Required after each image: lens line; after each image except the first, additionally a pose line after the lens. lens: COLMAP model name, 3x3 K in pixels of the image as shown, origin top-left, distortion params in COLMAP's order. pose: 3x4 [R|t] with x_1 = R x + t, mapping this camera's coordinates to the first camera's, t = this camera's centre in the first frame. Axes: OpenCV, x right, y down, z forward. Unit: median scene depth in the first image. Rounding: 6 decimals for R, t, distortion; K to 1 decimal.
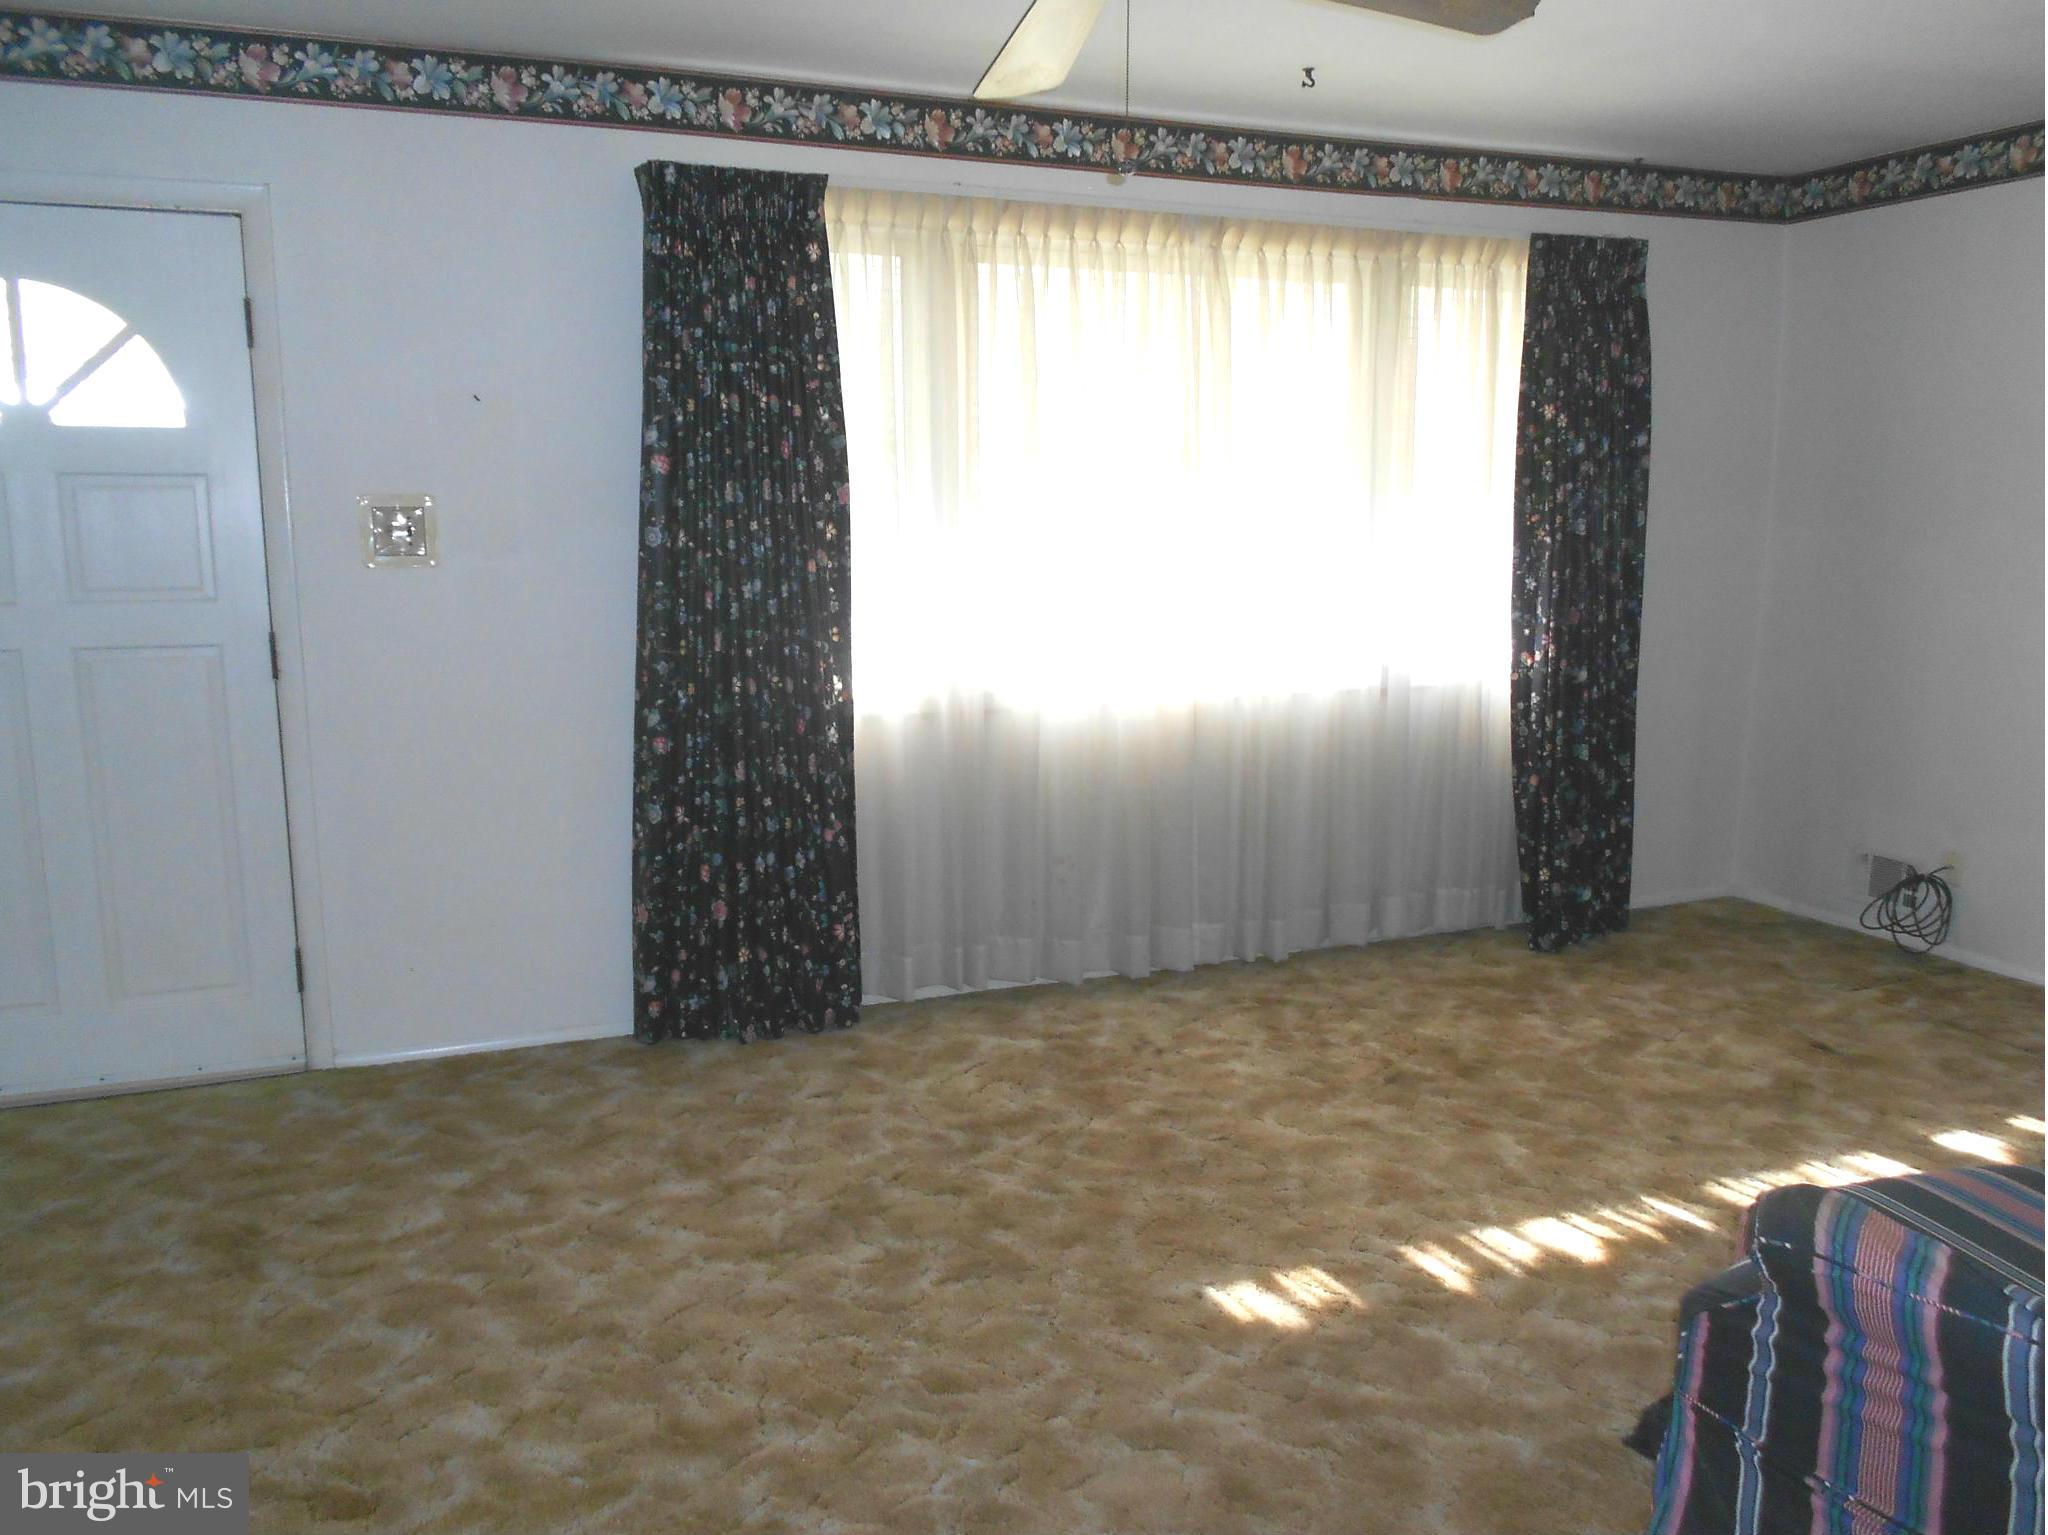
lens RADIAL K [[1554.5, 0, 1025.9], [0, 1554.5, 767.2], [0, 0, 1]] dist [0.013636, 0.001022]
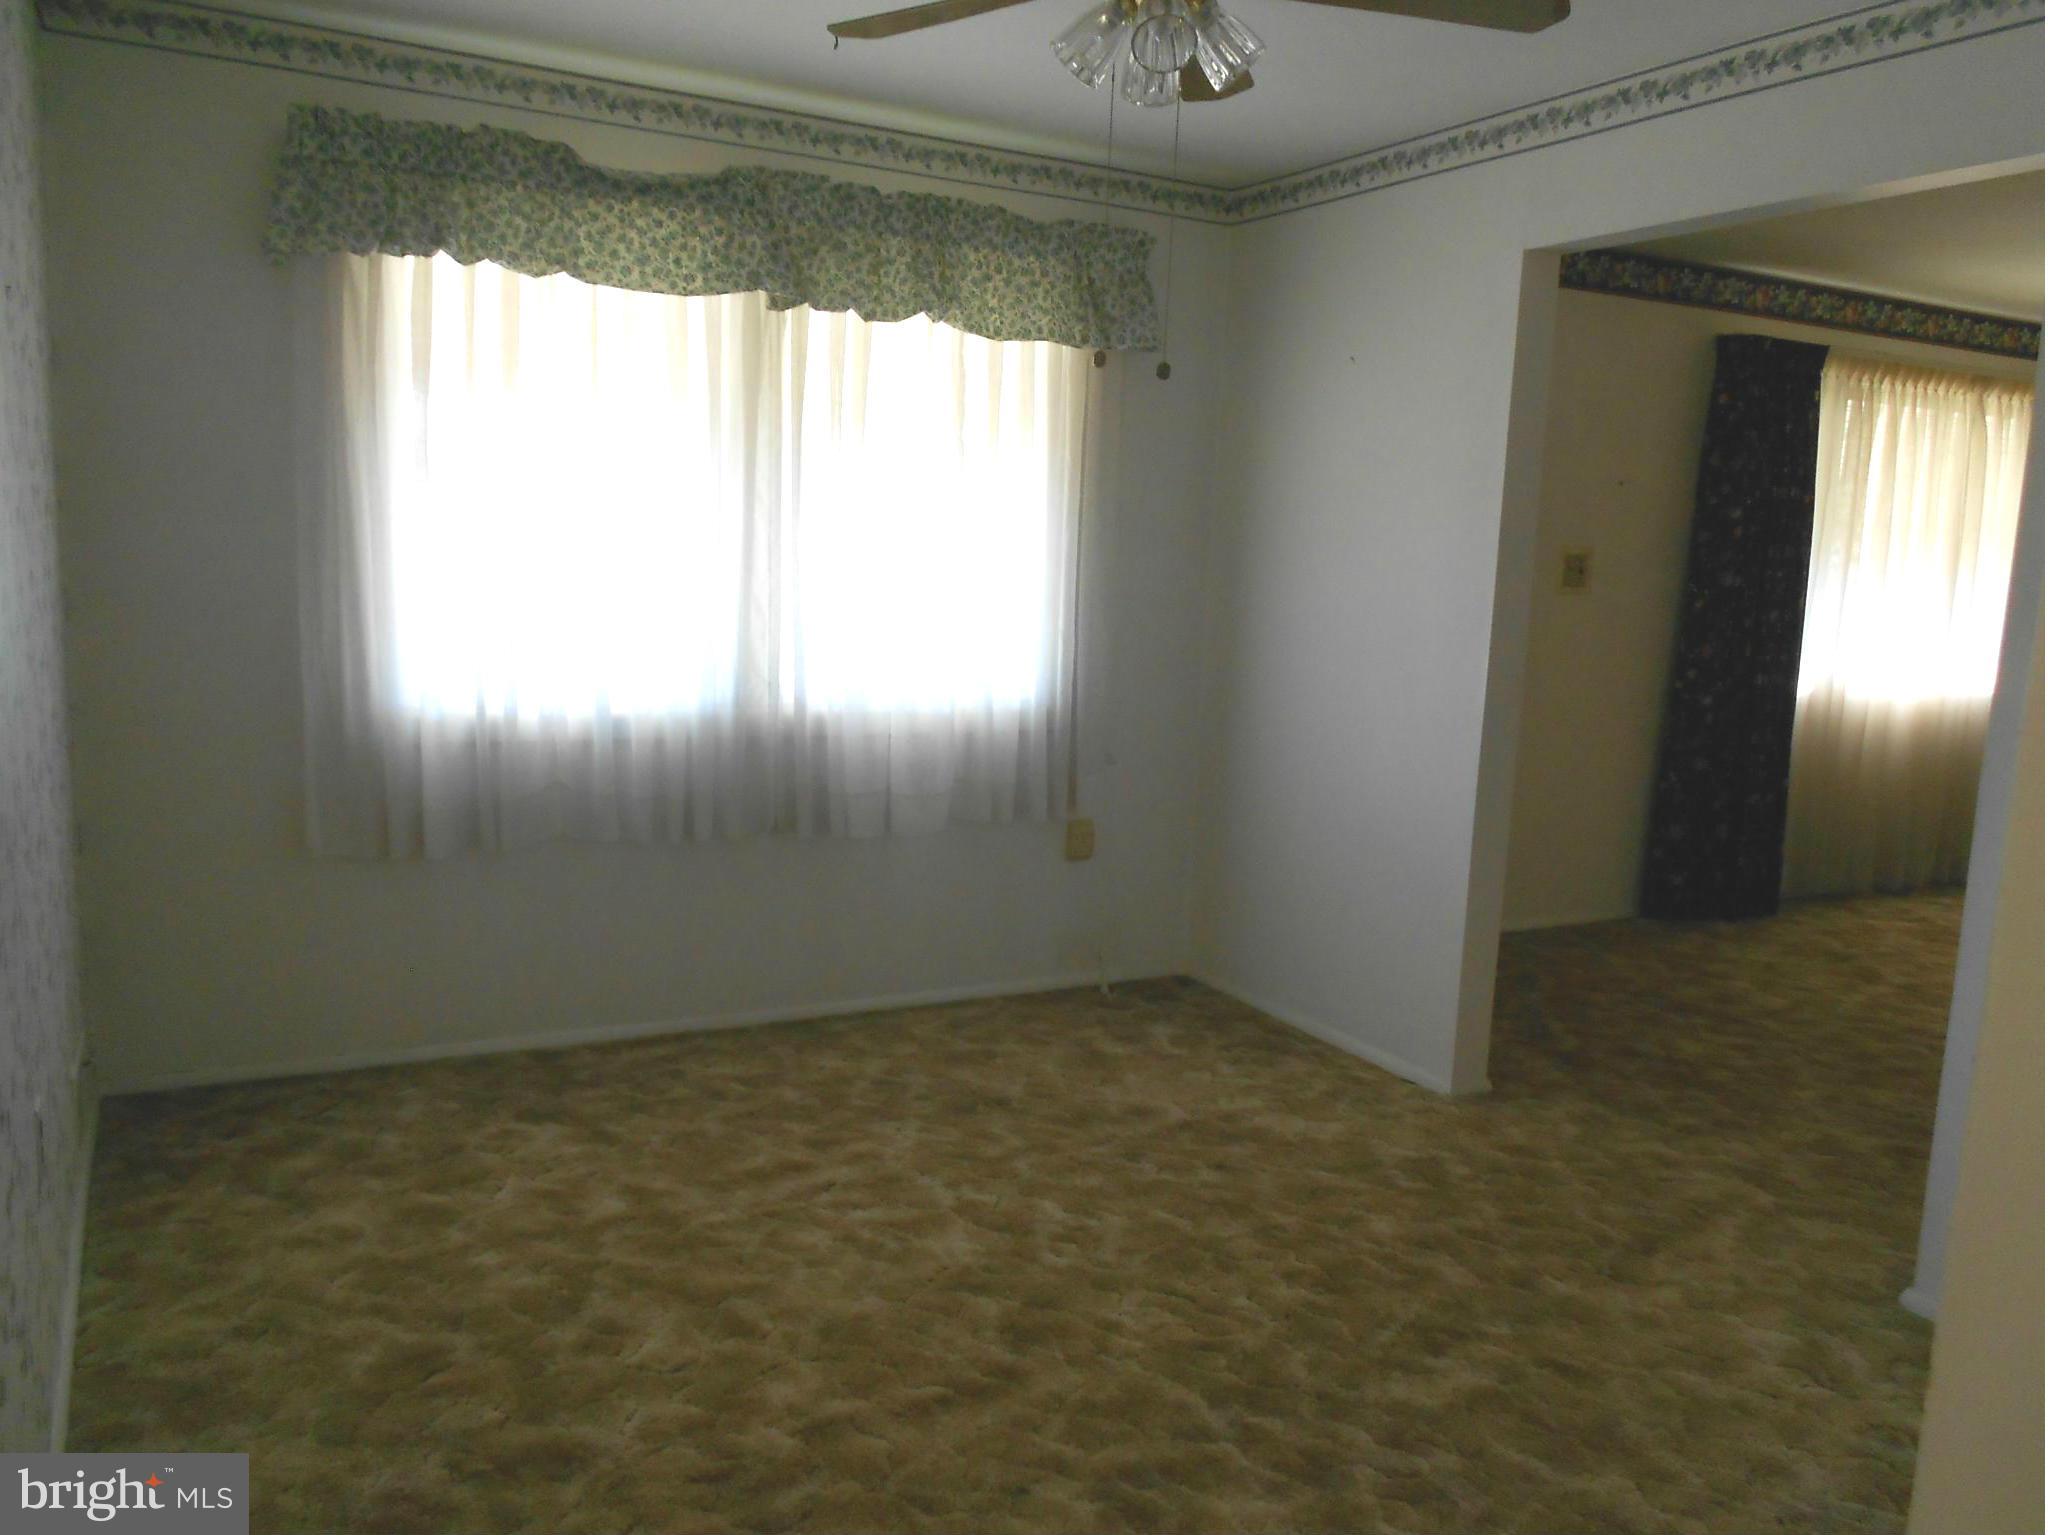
lens RADIAL K [[1554.5, 0, 1021.8], [0, 1554.5, 768.6], [0, 0, 1]] dist [0.013636, 0.001022]
pose [[0.991109, 0.023315, 0.130993, -1.015201], [-0.022235, 0.999706, -0.009705, 0.059596], [-0.131181, 0.006706, 0.991336, -0.373779]]
